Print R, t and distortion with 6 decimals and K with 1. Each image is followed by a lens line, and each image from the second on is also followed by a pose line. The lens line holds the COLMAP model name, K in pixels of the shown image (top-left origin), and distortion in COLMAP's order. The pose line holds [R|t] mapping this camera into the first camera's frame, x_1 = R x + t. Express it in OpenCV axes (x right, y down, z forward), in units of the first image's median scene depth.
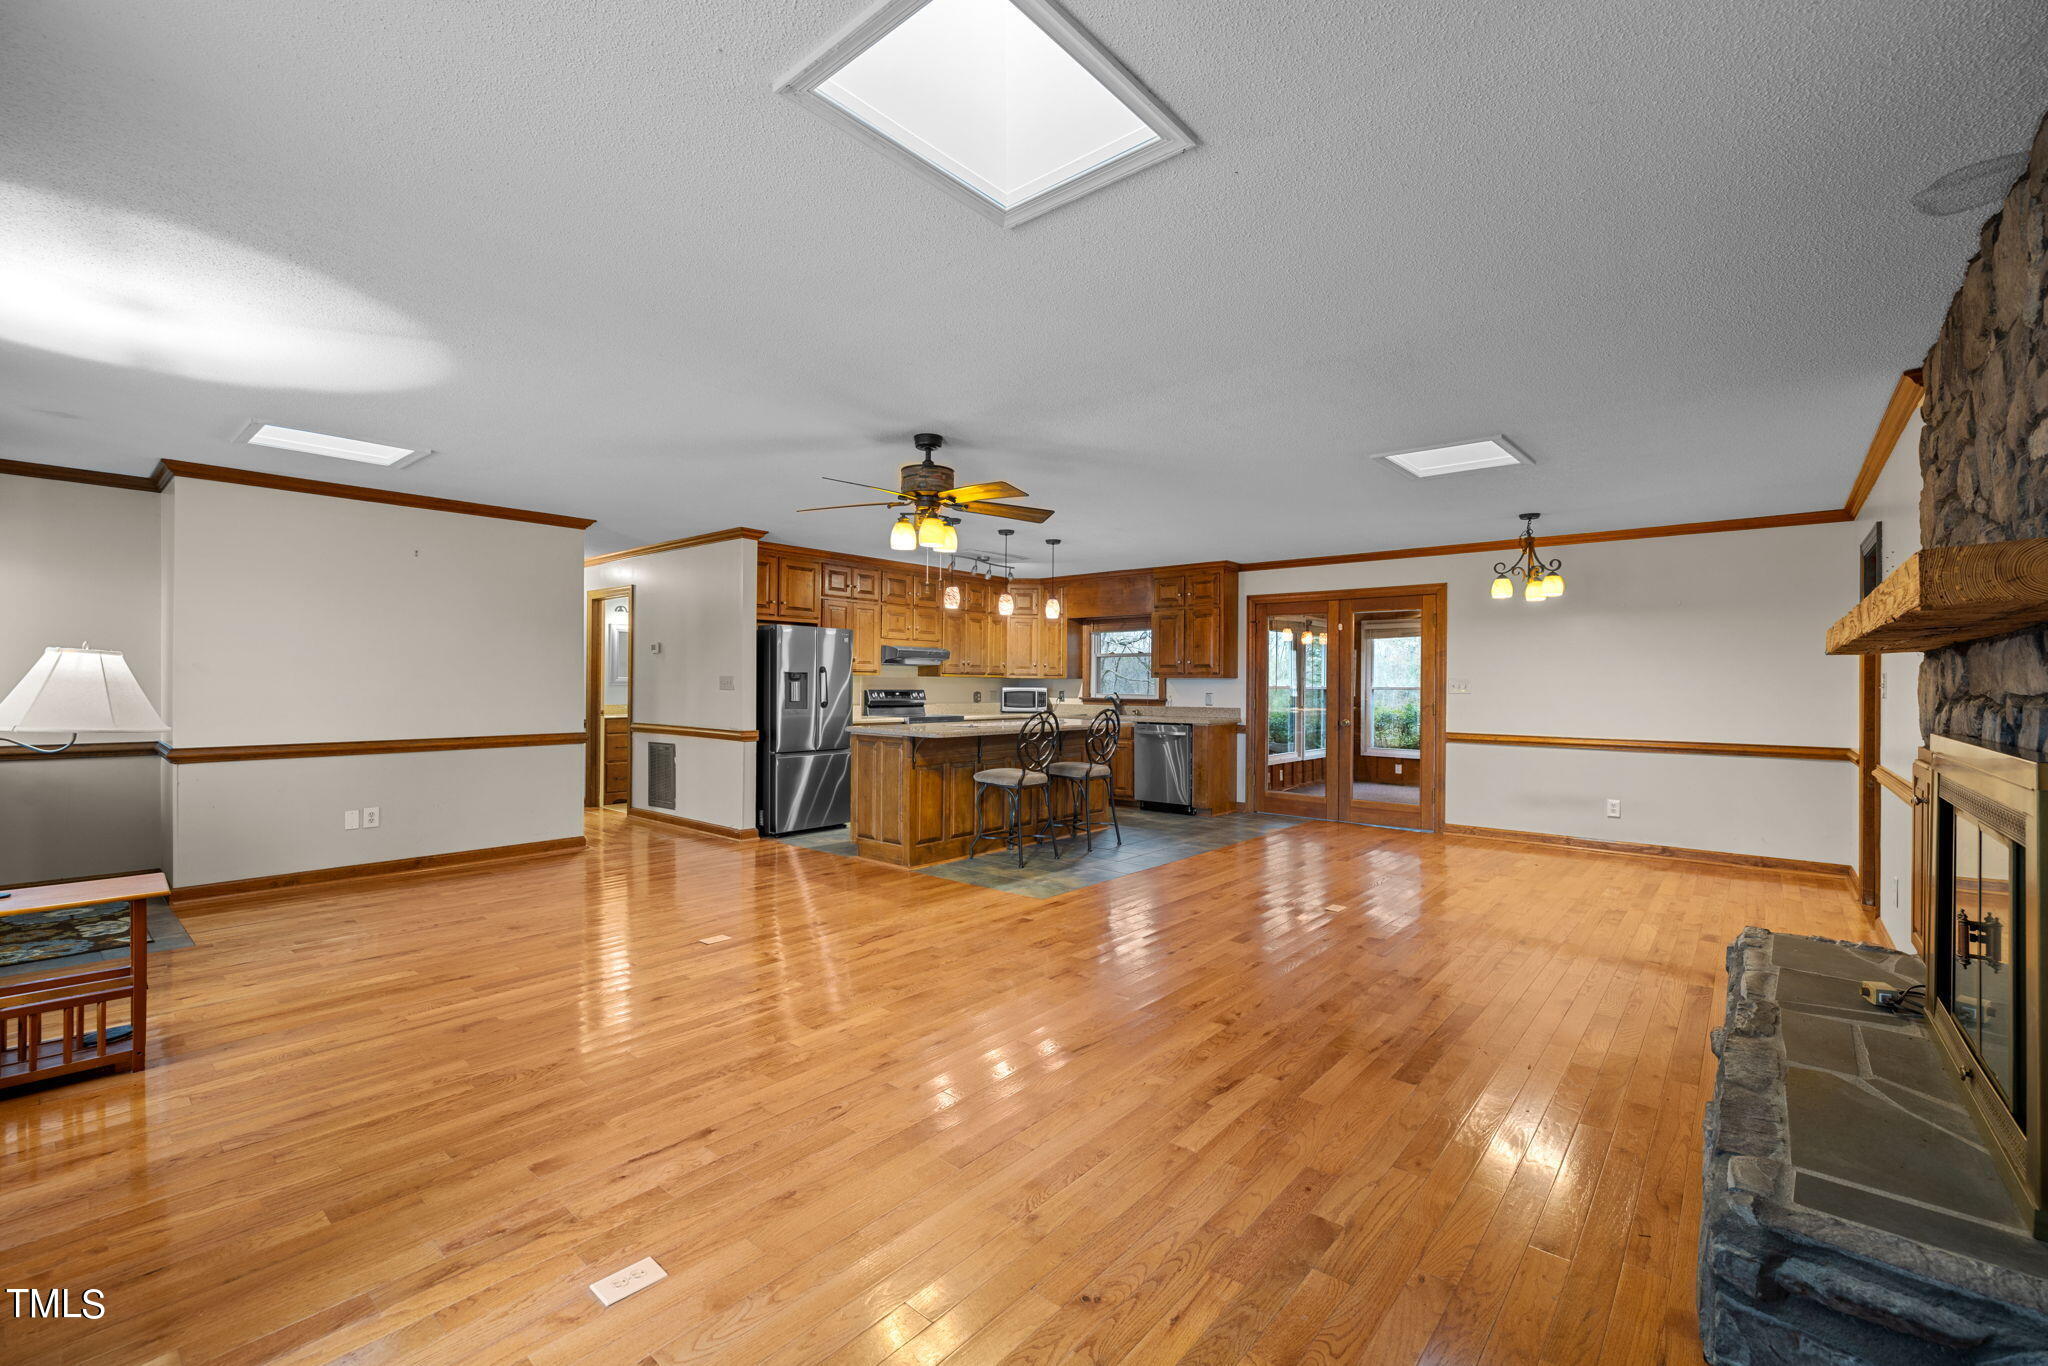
lens RADIAL K [[860.3, 0, 1015.6], [0, 860.3, 686.0], [0, 0, 1]] dist [0.002816, 0.000788]
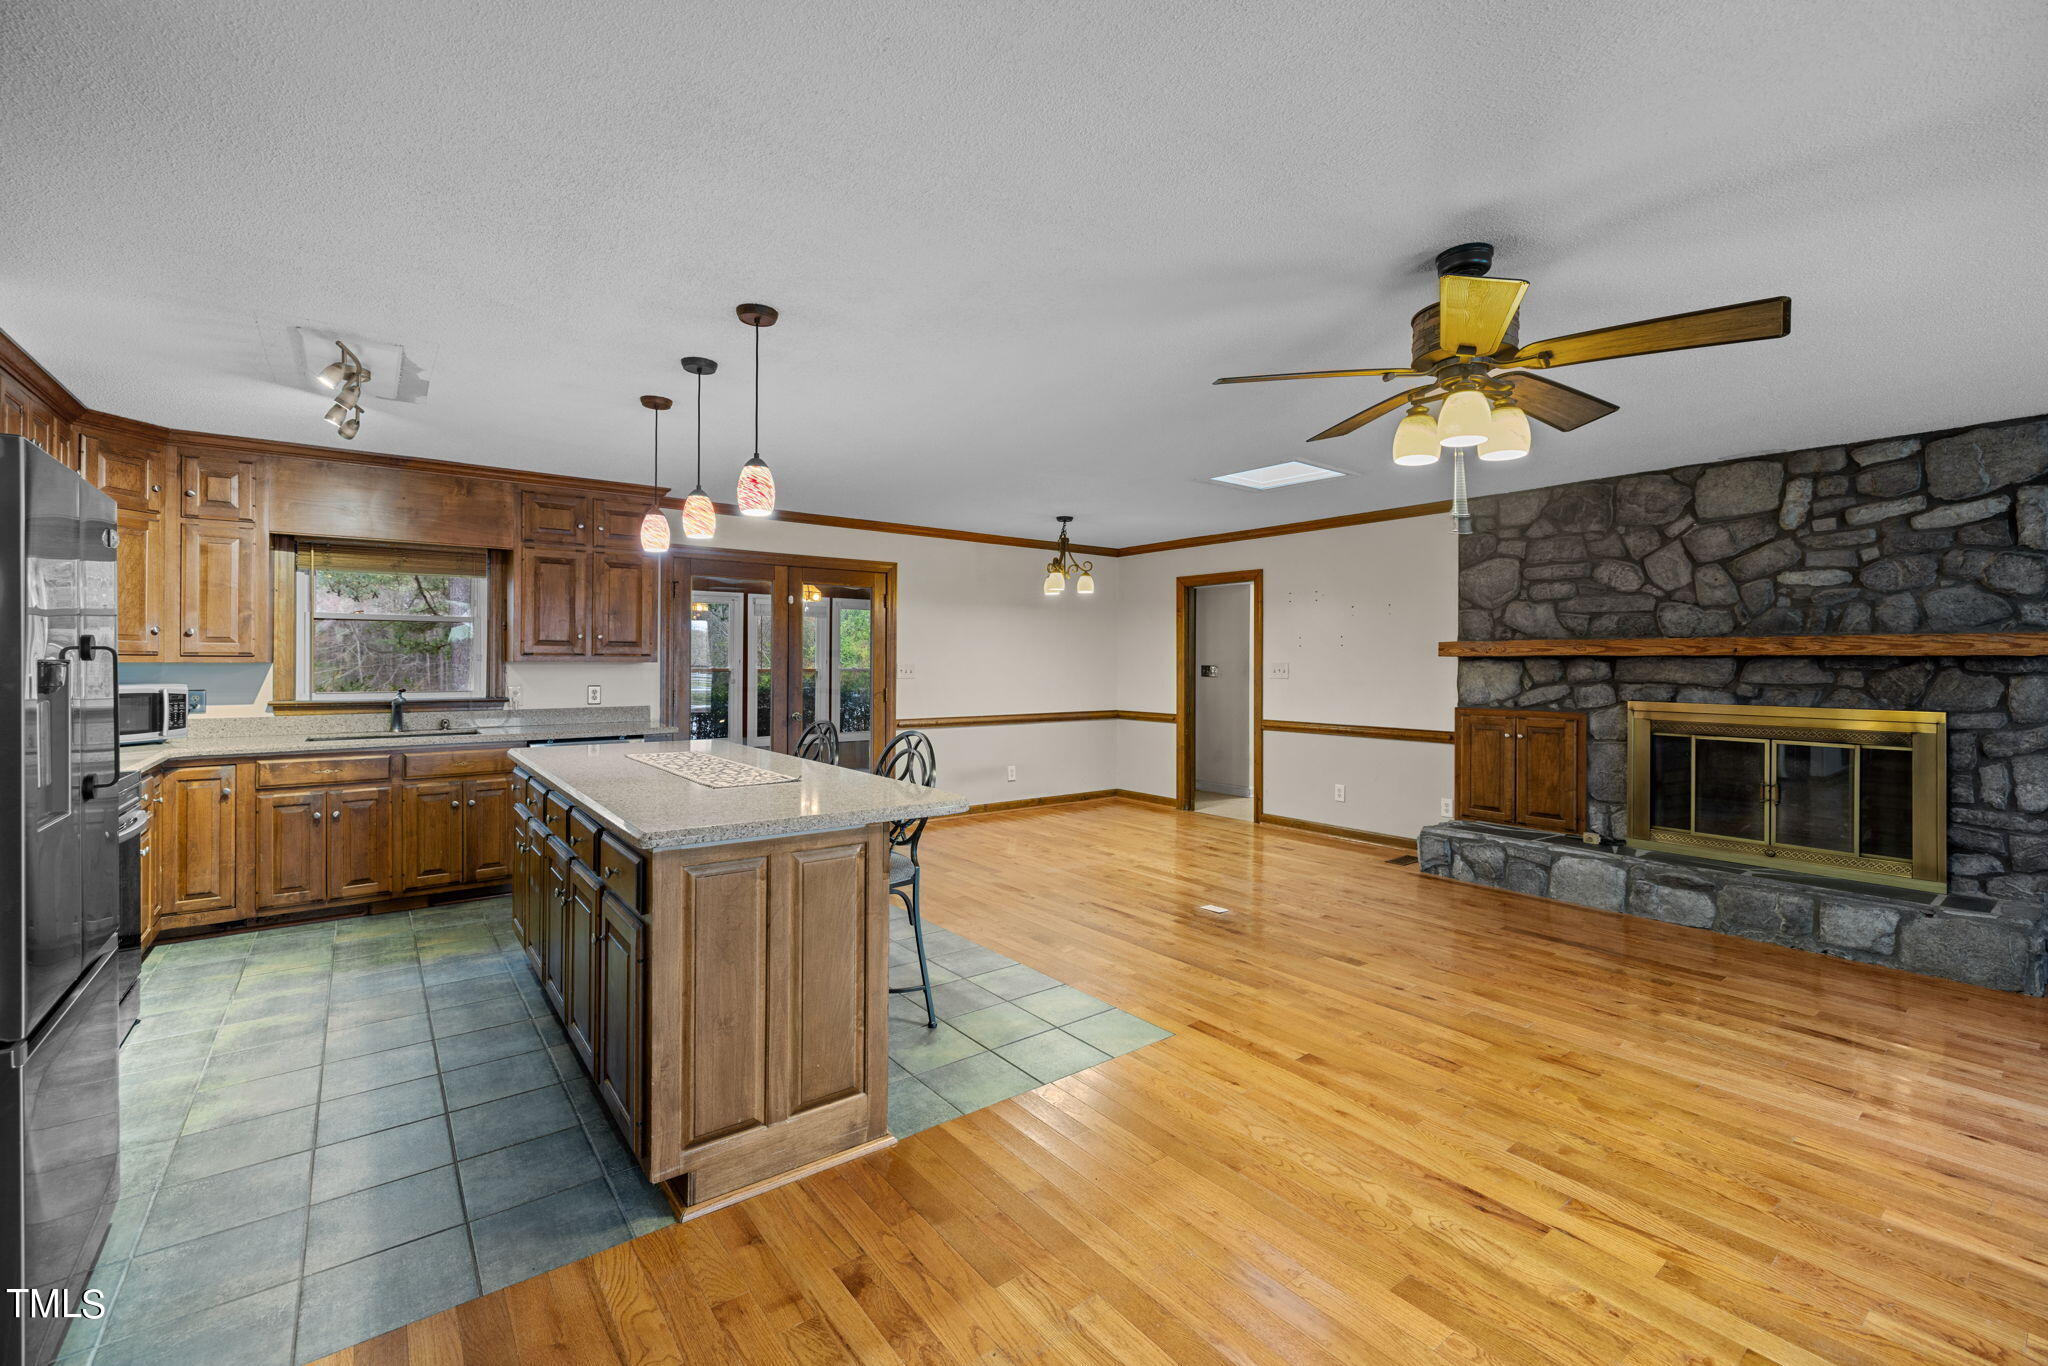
lens RADIAL K [[860.3, 0, 1015.6], [0, 860.3, 663.2], [0, 0, 1]] dist [0.002816, 0.000788]
pose [[0.203621, -0.008535, 0.979013, -0.348620], [-0.001508, 0.999958, 0.009031, -0.014887], [-0.979049, -0.003315, 0.203600, 0.575716]]
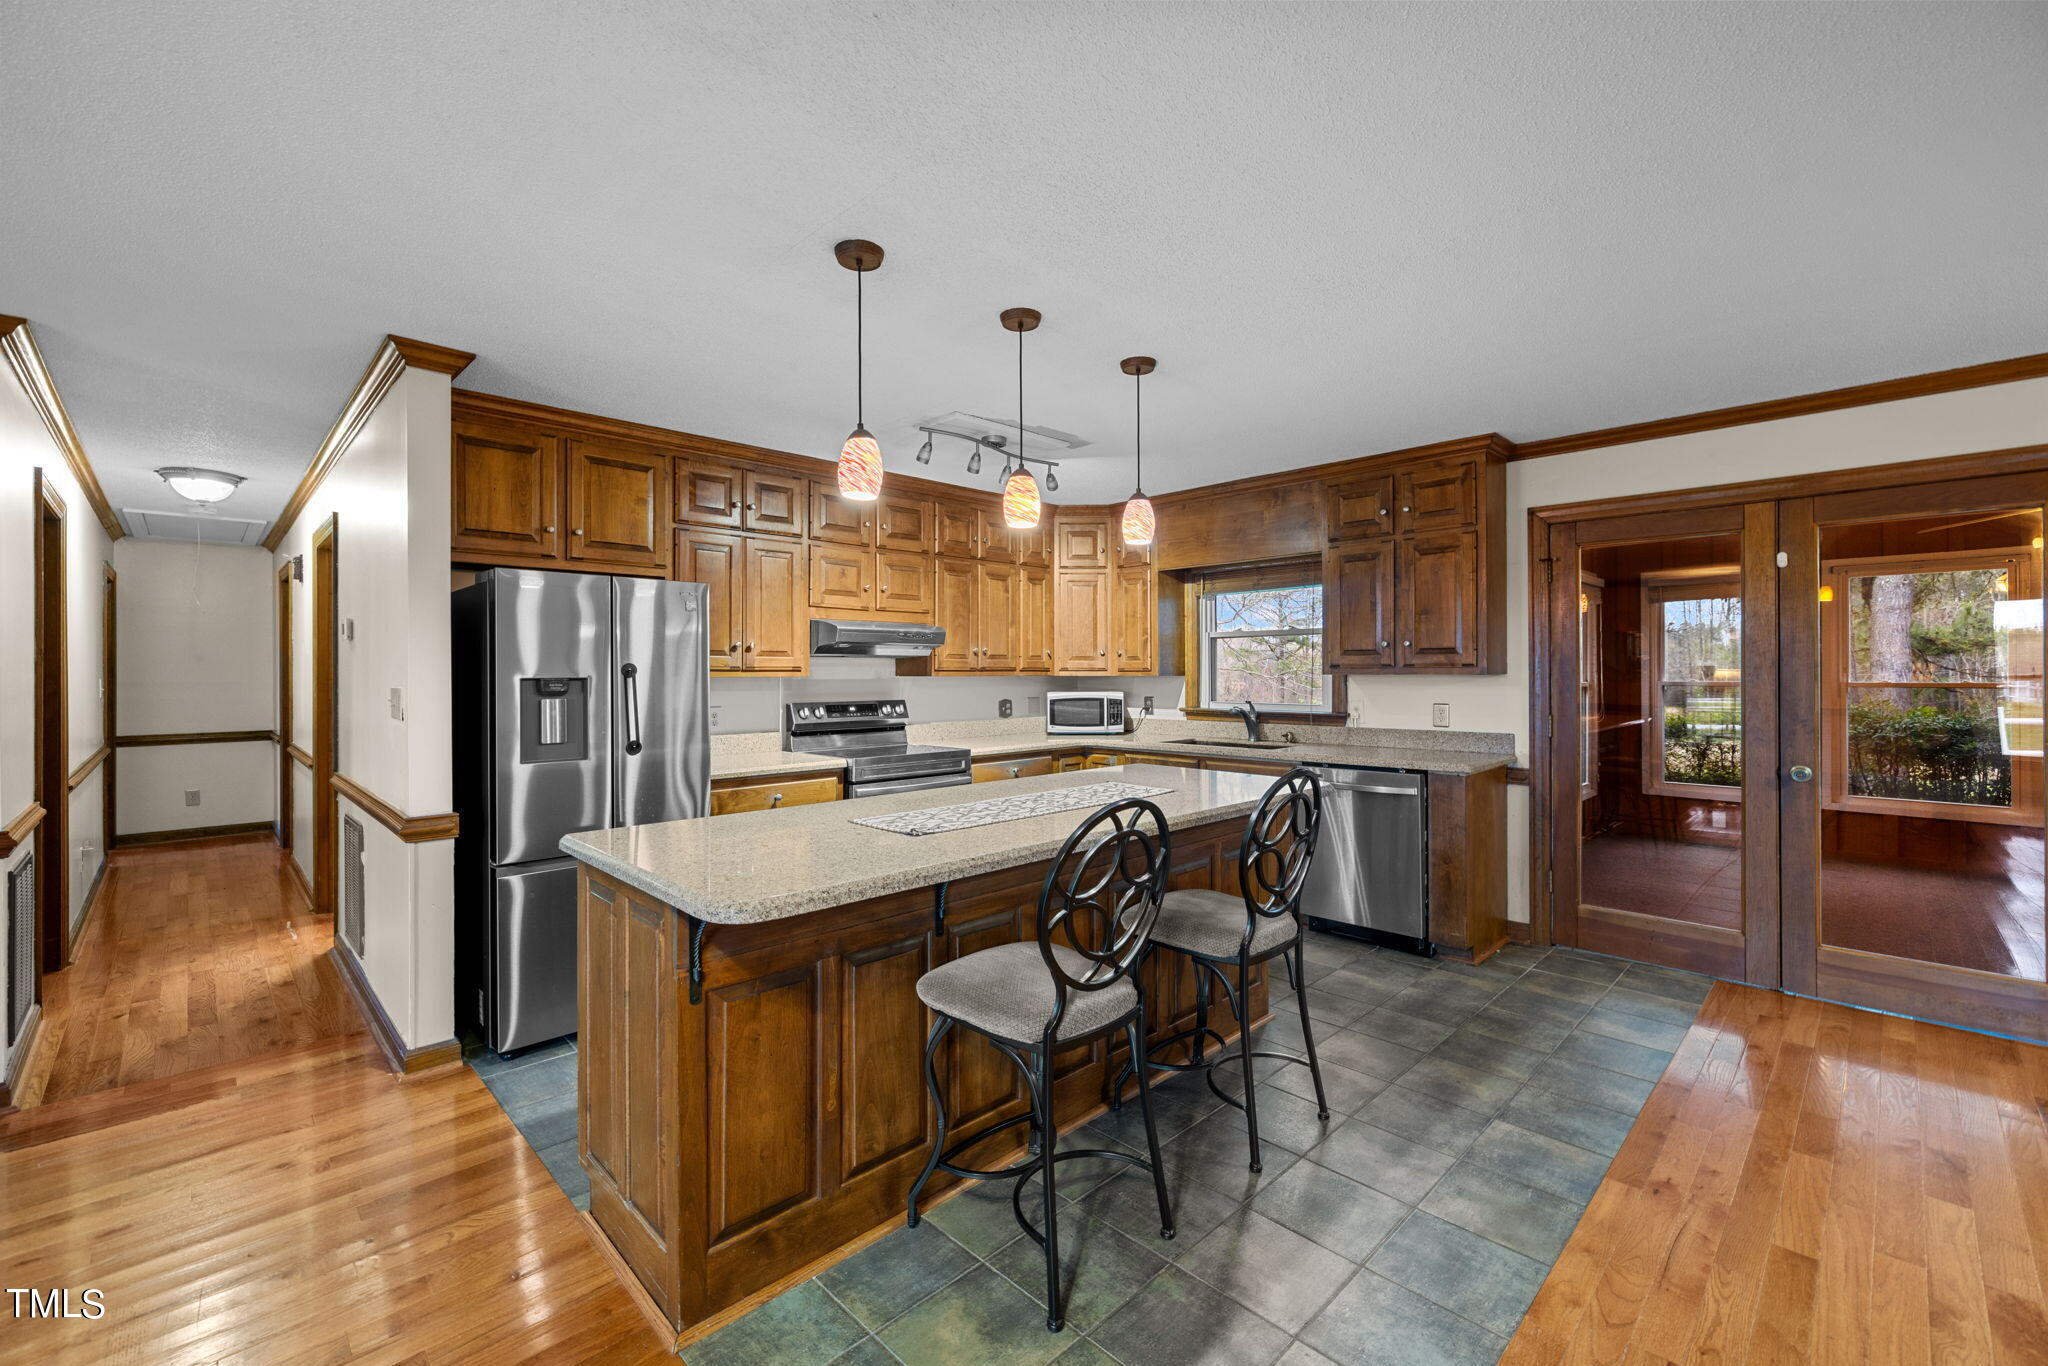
lens RADIAL K [[860.3, 0, 1014.4], [0, 860.3, 667.9], [0, 0, 1]] dist [0.002816, 0.000788]
pose [[0.996439, -0.012096, -0.083447, 0.013729], [0.011513, 0.999906, -0.007466, -0.012358], [0.083530, 0.006479, 0.996484, 0.476835]]
